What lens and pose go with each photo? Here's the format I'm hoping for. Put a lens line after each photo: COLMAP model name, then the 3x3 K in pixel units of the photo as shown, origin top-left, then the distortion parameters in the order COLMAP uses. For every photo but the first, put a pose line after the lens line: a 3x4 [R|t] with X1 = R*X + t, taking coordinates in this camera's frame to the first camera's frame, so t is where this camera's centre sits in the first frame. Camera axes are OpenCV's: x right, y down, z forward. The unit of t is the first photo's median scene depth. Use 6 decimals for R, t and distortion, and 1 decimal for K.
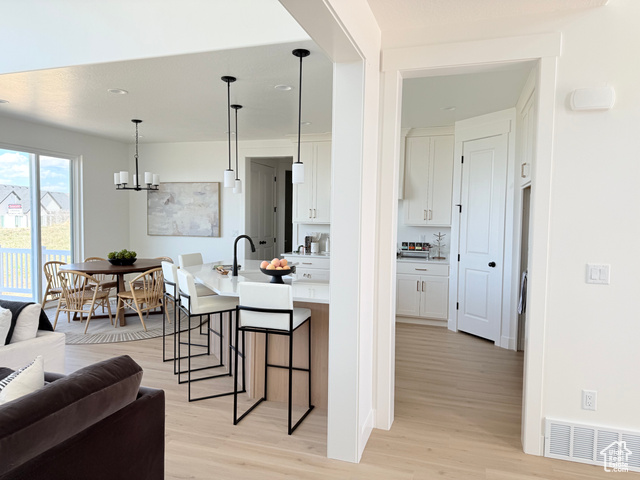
lens RADIAL K [[453.5, 0, 320.8], [0, 453.5, 240.6], [0, 0, 1]] dist [0.000284, -0.001443]
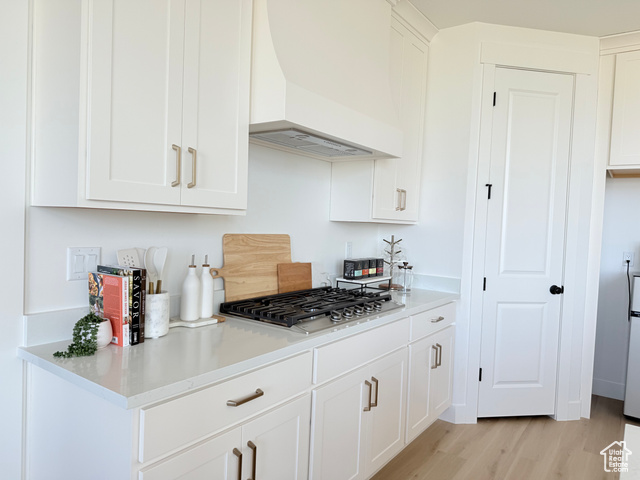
lens RADIAL K [[453.5, 0, 320.7], [0, 453.5, 238.6], [0, 0, 1]] dist [0.000284, -0.001443]
pose [[0.293170, -0.039588, 0.955240, -0.251435], [0.015293, 0.999209, 0.036717, -0.036973], [-0.955938, 0.003844, 0.293544, 1.015119]]
